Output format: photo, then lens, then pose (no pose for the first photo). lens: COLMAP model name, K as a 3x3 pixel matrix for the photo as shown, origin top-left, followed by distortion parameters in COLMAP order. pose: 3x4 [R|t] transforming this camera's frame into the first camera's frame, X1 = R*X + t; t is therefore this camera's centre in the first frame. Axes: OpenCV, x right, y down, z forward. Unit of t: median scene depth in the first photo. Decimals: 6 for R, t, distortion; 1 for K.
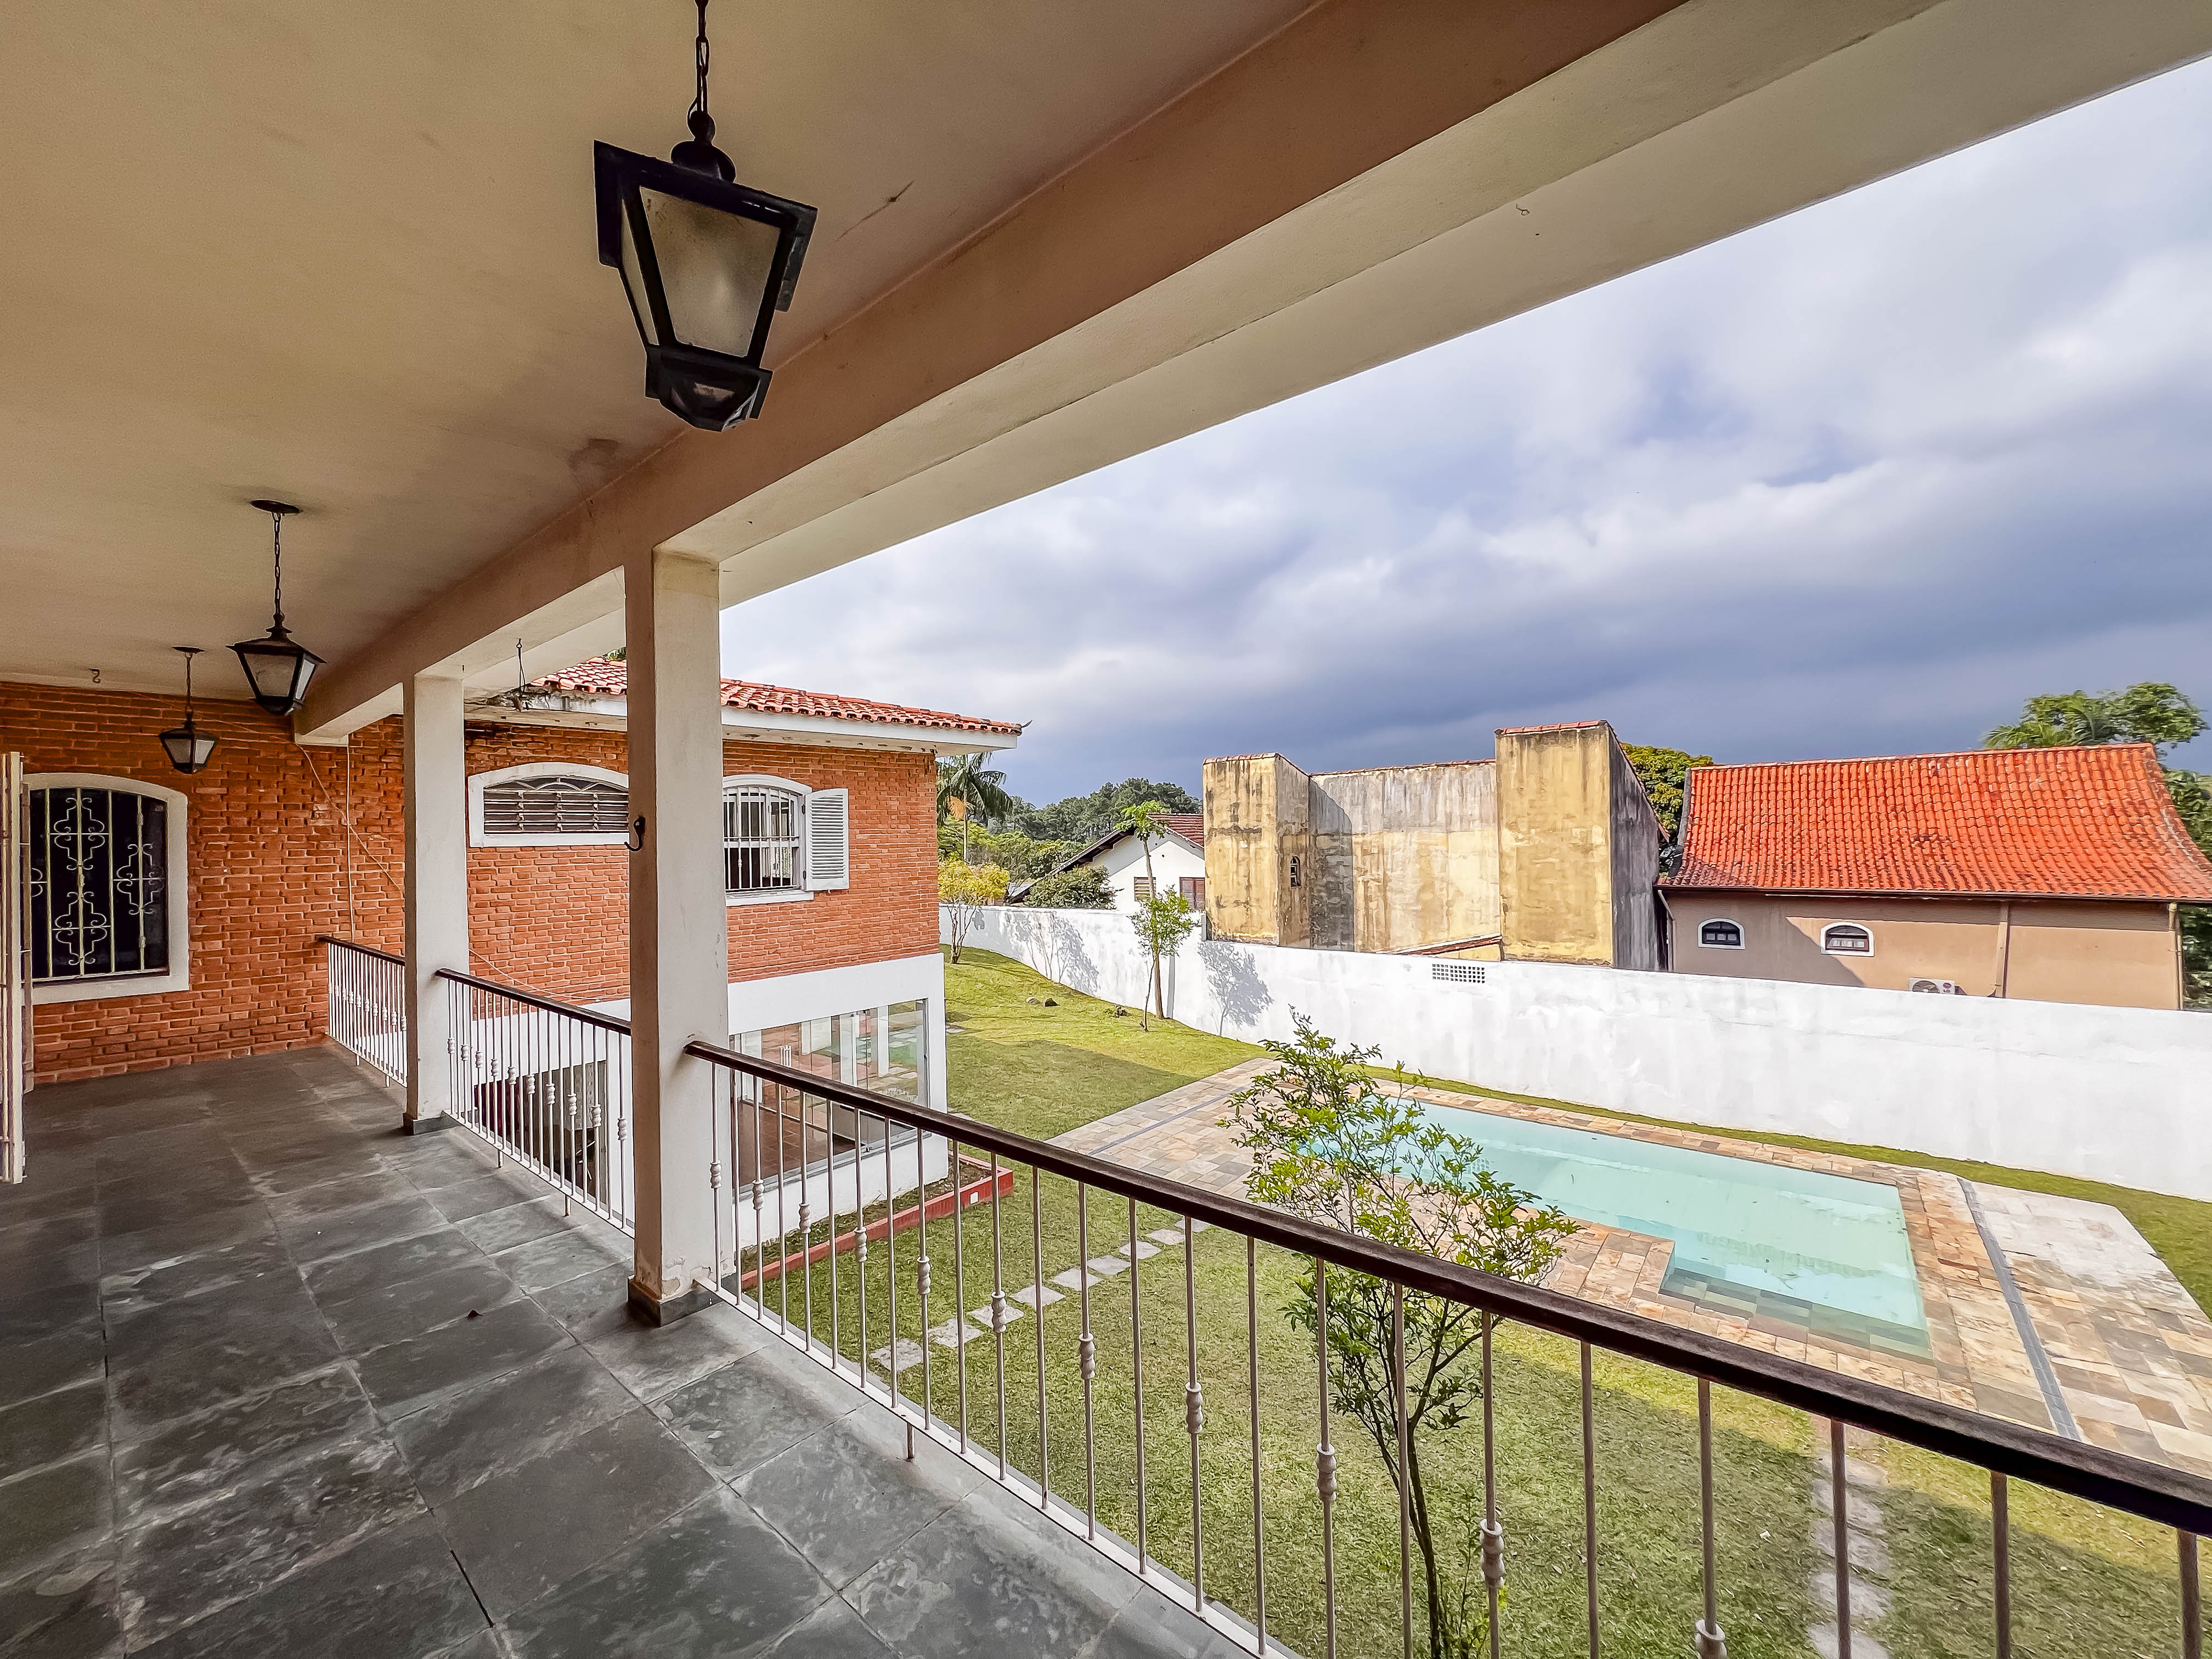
lens RADIAL K [[893.0, 0, 1108.7], [0, 893.0, 827.7], [0, 0, 1]] dist [-0.001800, -0.000083]
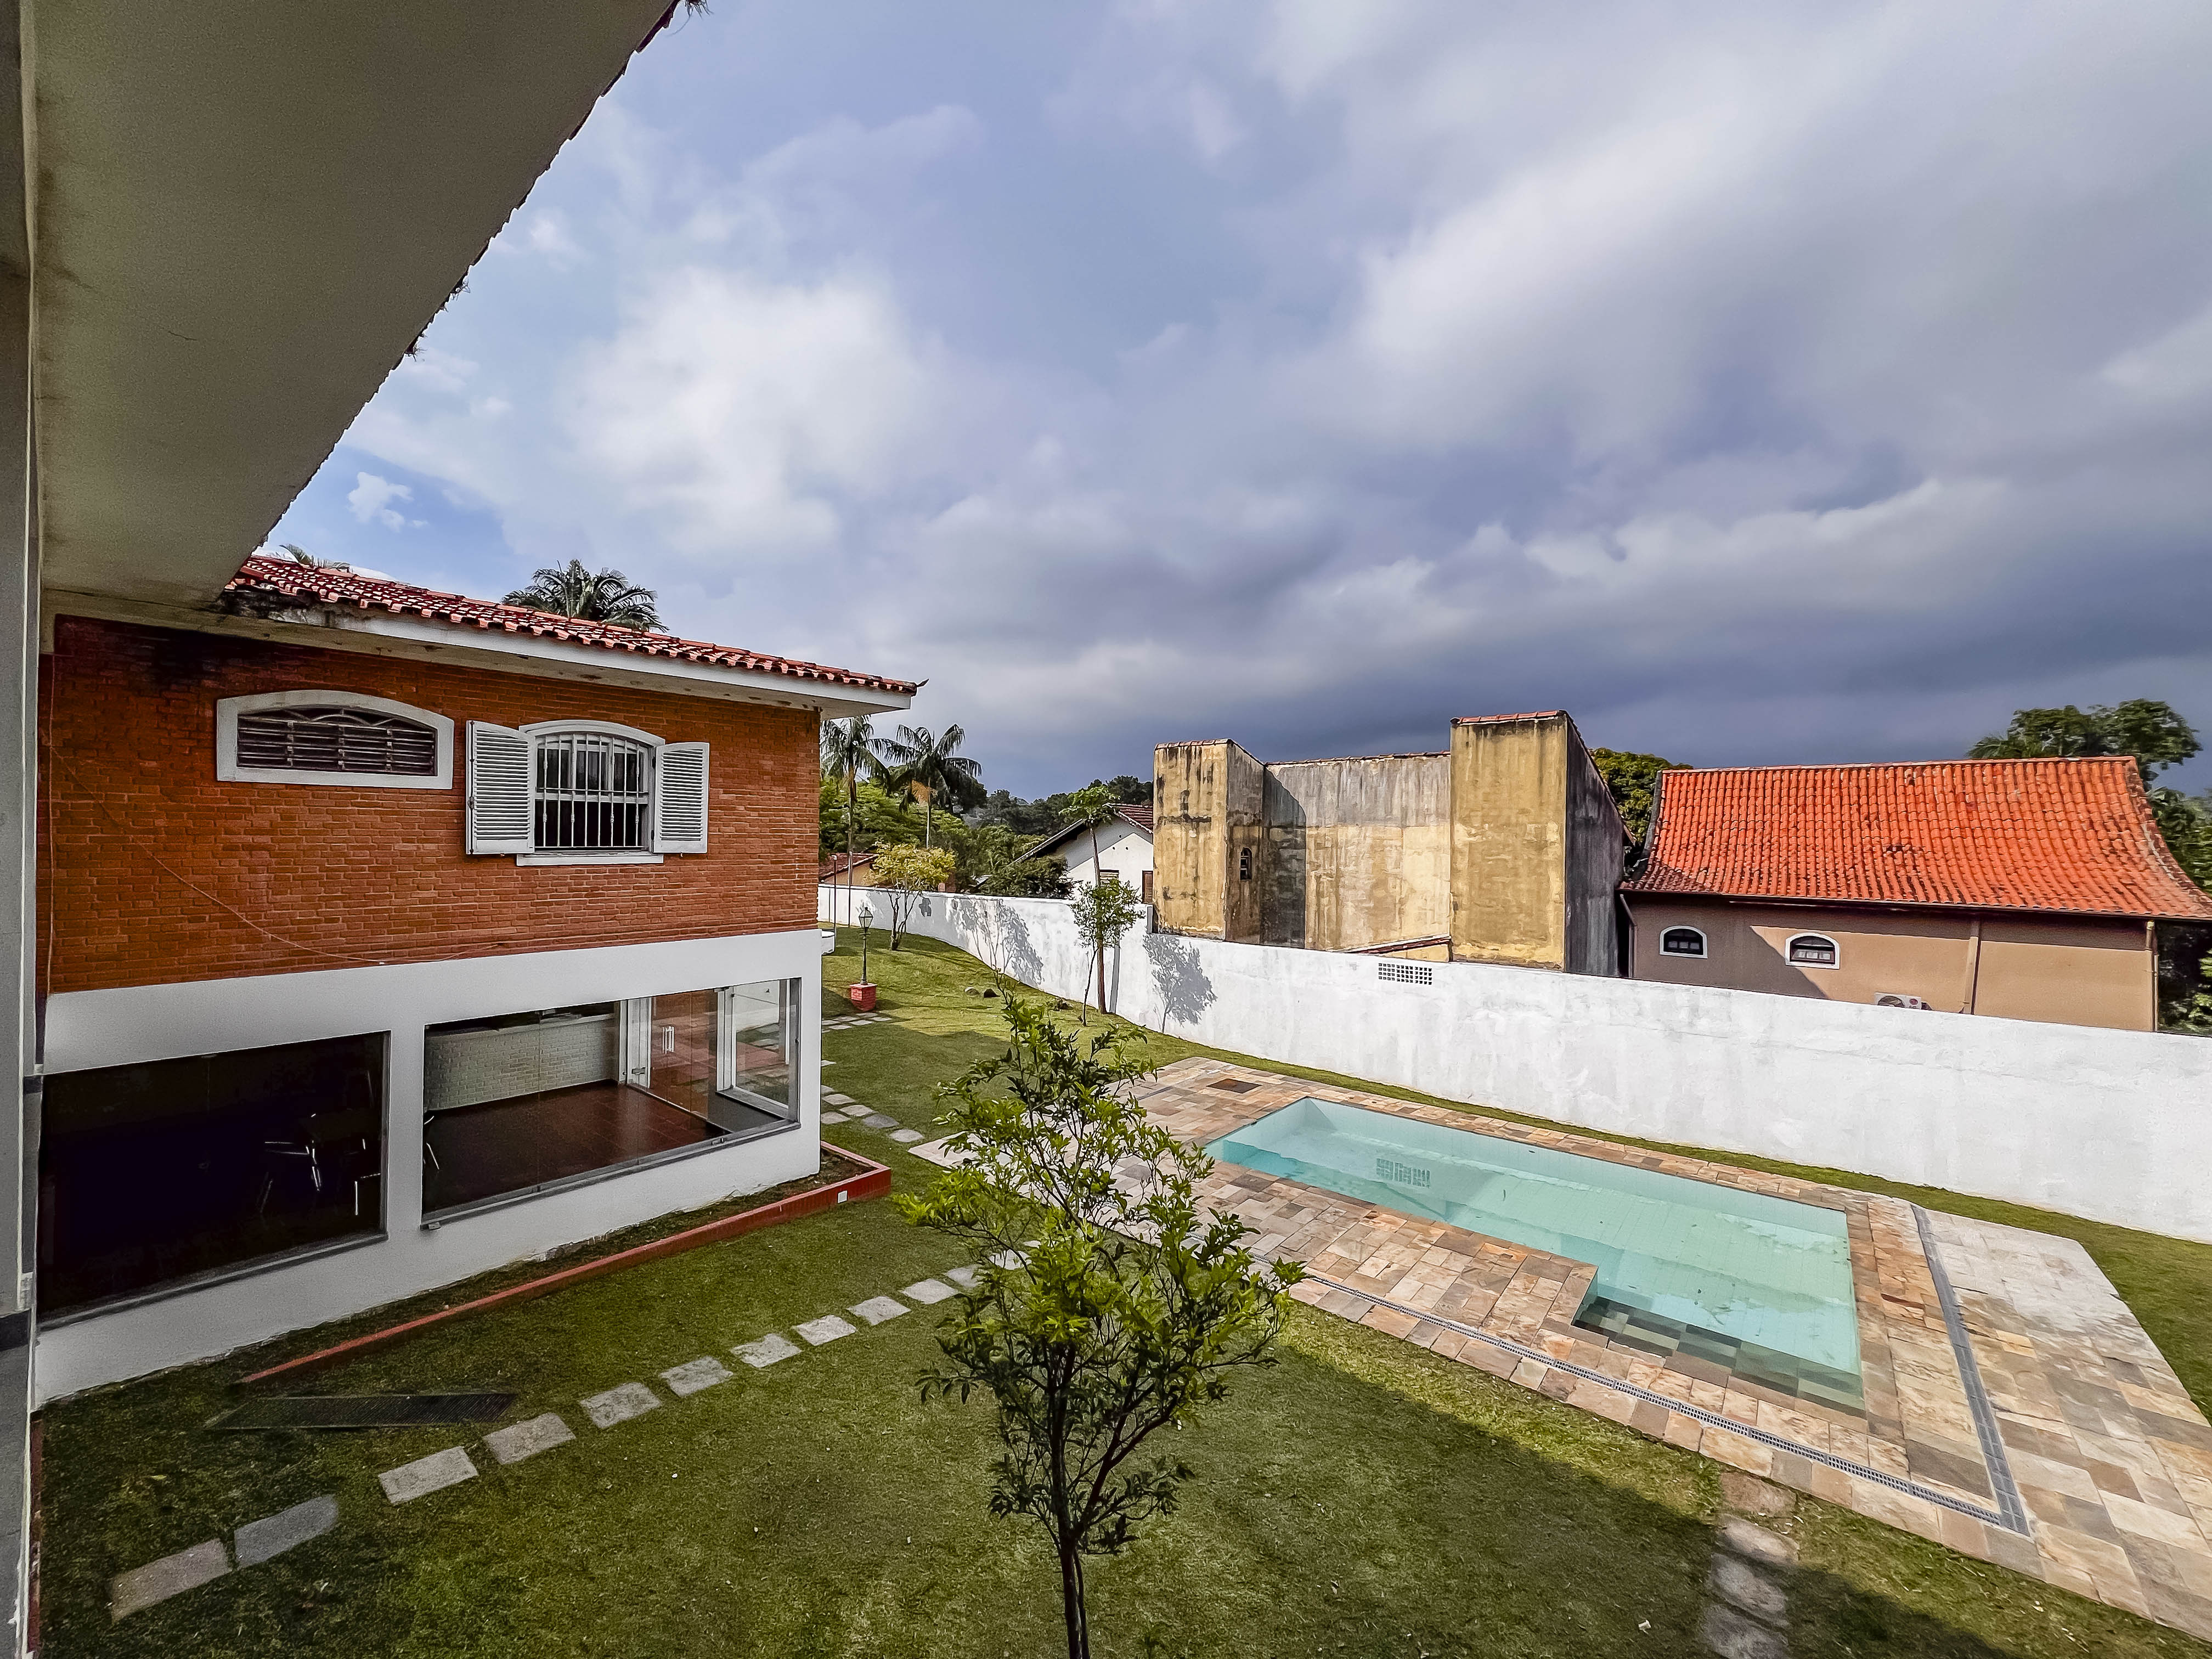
lens RADIAL K [[893.0, 0, 1110.4], [0, 893.0, 827.6], [0, 0, 1]] dist [-0.001800, -0.000083]
pose [[0.999461, 0.031644, 0.008764, 0.070549], [-0.031650, 0.999499, 0.000636, 0.018381], [-0.008740, -0.000913, 0.999961, 0.056580]]
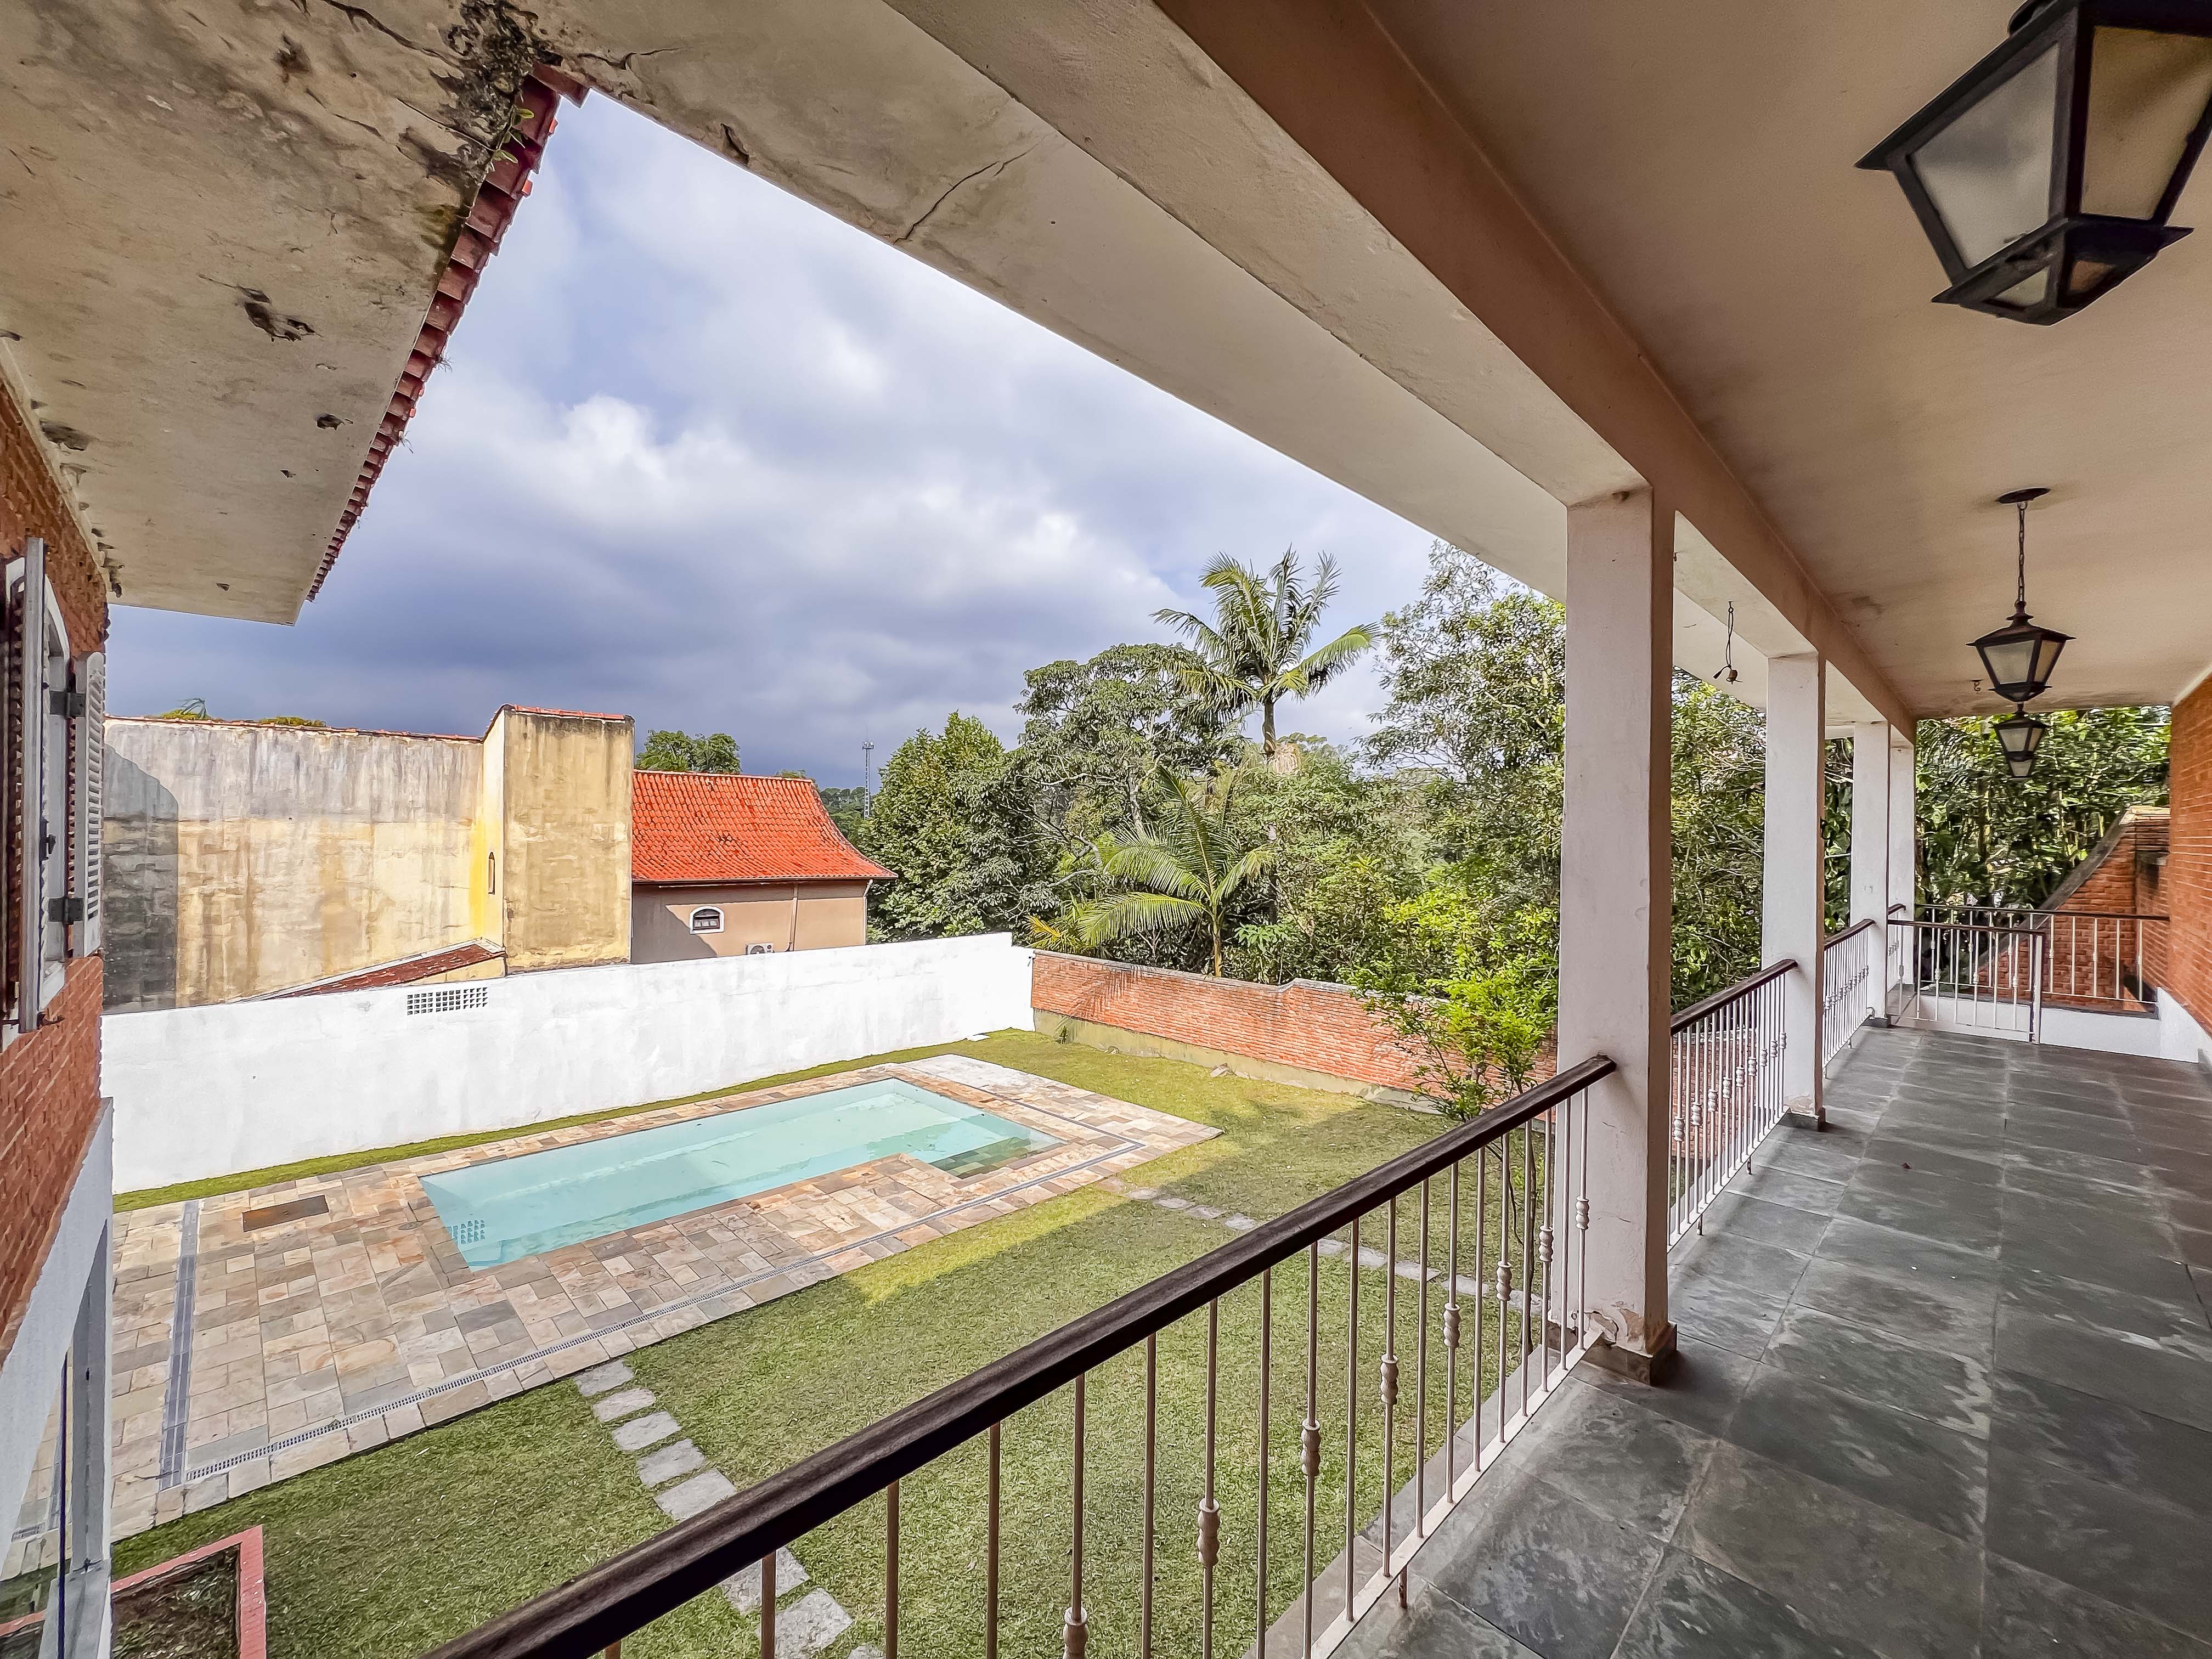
lens RADIAL K [[893.0, 0, 1118.1], [0, 893.0, 828.8], [0, 0, 1]] dist [-0.001800, -0.000083]
pose [[0.079998, 0.023890, 0.996509, -0.389449], [-0.025164, 0.999443, -0.021941, 0.013377], [-0.996477, -0.023321, 0.080554, 0.373911]]
